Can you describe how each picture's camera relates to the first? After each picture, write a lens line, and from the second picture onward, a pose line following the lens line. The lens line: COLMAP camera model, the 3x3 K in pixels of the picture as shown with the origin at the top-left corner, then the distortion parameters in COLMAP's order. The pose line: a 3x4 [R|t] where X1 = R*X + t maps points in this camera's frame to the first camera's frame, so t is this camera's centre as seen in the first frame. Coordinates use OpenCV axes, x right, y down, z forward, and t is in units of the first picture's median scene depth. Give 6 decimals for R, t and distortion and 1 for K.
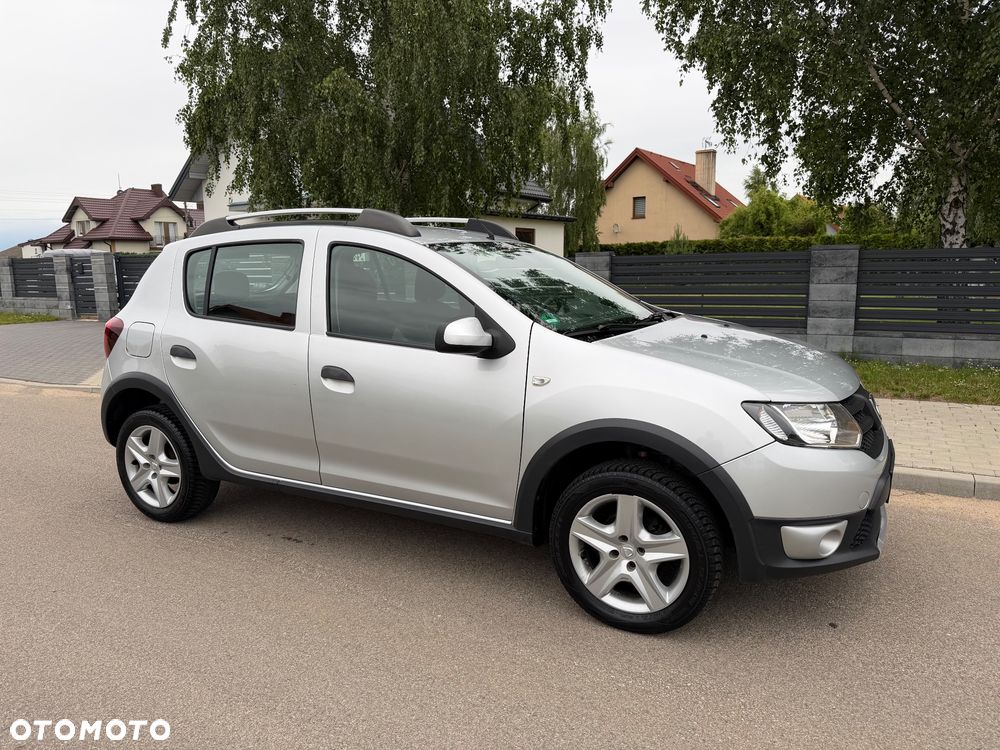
lens RADIAL K [[711.0, 0, 506.9], [0, 711.0, 375.2], [0, 0, 1]] dist [0.029576, -0.037019]
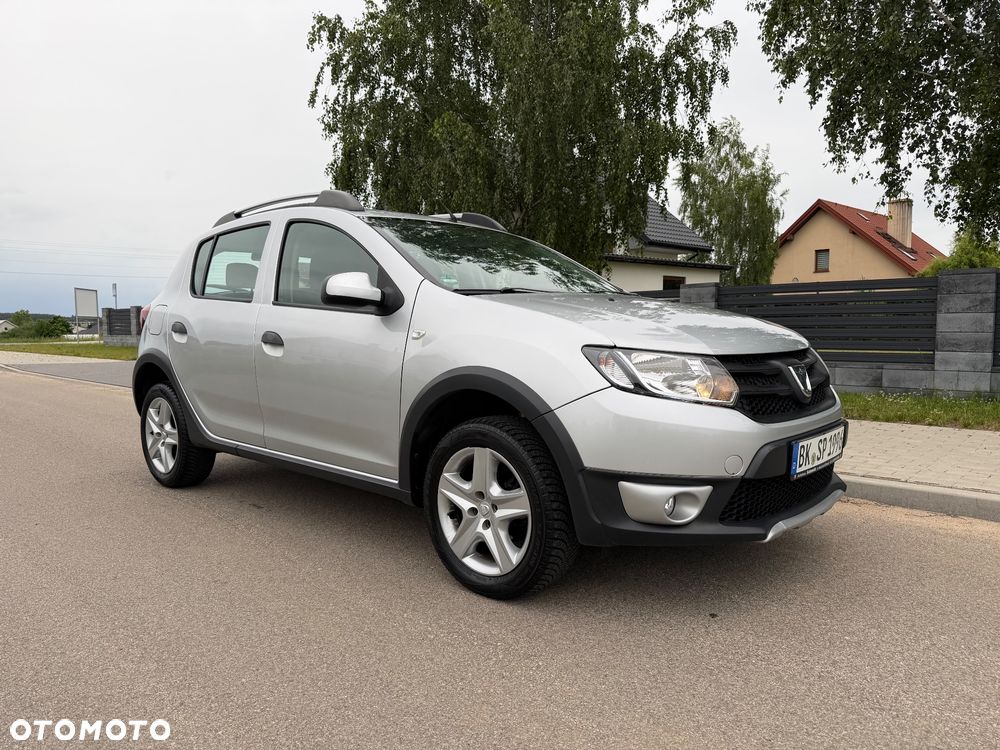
lens RADIAL K [[711.0, 0, 507.2], [0, 711.0, 384.7], [0, 0, 1]] dist [0.029576, -0.037019]
pose [[0.968526, 0.029581, -0.247150, 0.291922], [-0.047415, 0.996658, -0.066520, 0.097598], [0.244356, 0.076145, 0.966691, 0.055073]]
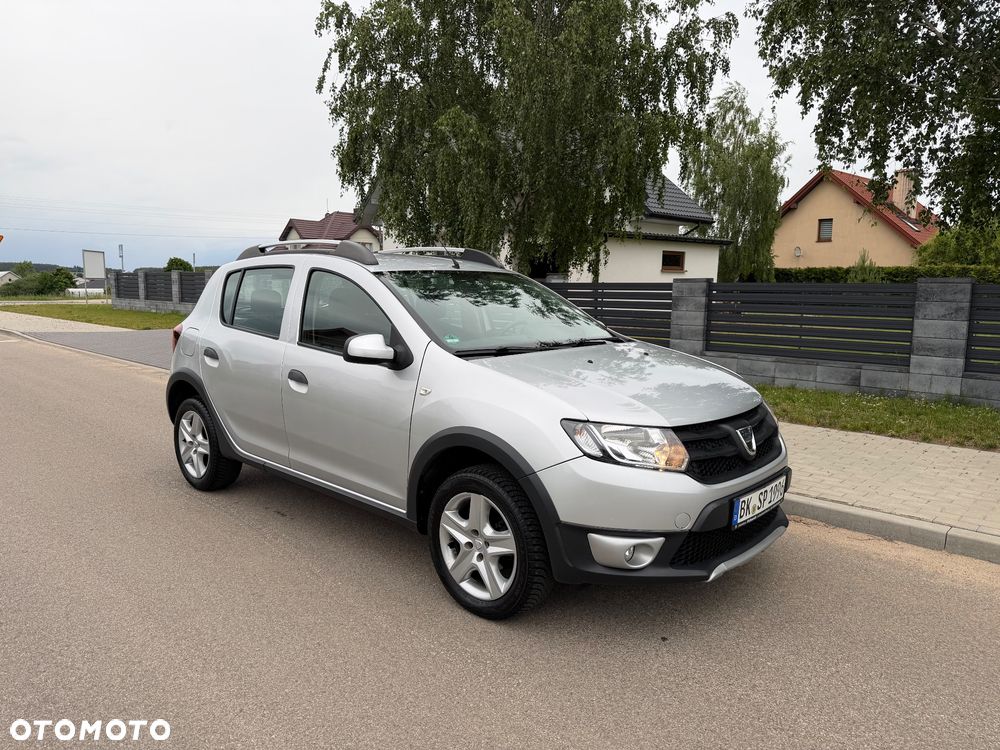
lens RADIAL K [[711.0, 0, 498.5], [0, 711.0, 378.9], [0, 0, 1]] dist [0.029576, -0.037019]
pose [[0.964789, 0.060088, -0.256069, 0.324754], [-0.066113, 0.997700, -0.014978, -0.001688], [0.254580, 0.031380, 0.966543, -0.068402]]
